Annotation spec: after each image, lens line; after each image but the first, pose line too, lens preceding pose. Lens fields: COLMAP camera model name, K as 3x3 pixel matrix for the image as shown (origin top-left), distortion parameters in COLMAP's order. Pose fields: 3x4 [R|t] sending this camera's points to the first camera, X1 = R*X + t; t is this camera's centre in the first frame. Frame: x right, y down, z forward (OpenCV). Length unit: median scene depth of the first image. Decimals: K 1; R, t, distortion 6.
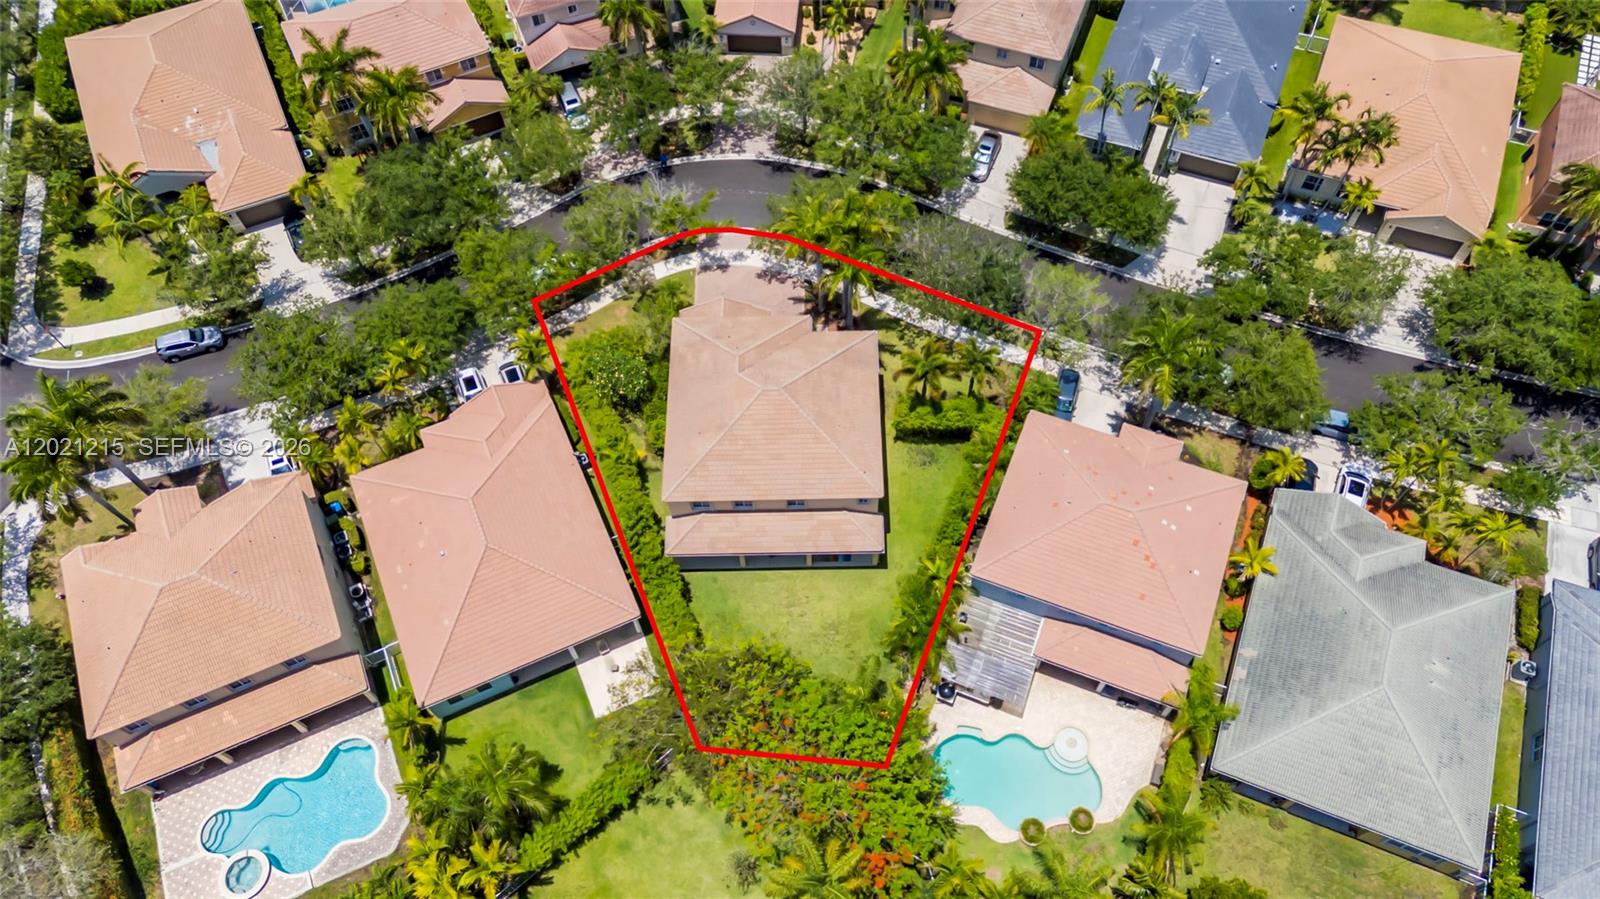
lens RADIAL K [[1189.9, 0, 800.0], [0, 1189.9, 449.5], [0, 0, 1]] dist [0.045225, 0.045477]
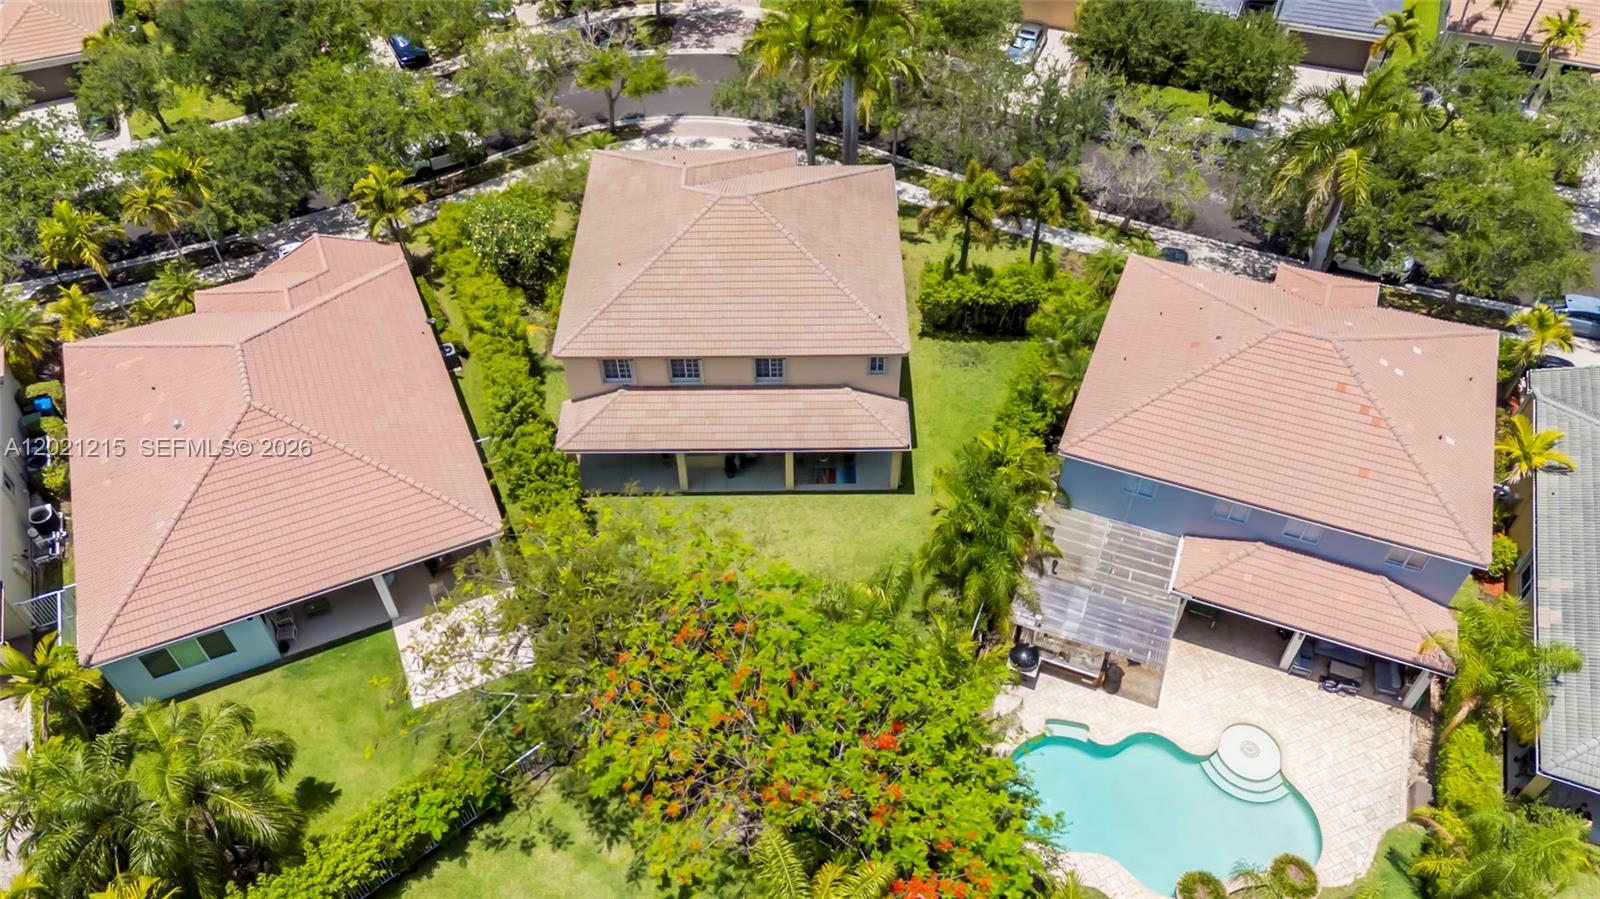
lens RADIAL K [[1189.9, 0, 800.0], [0, 1189.9, 449.5], [0, 0, 1]] dist [0.045225, 0.045477]
pose [[0.999918, 0.010502, 0.007367, 0.008771], [-0.008571, 0.974209, -0.225486, 0.229511], [-0.009545, 0.225404, 0.974219, 0.404149]]
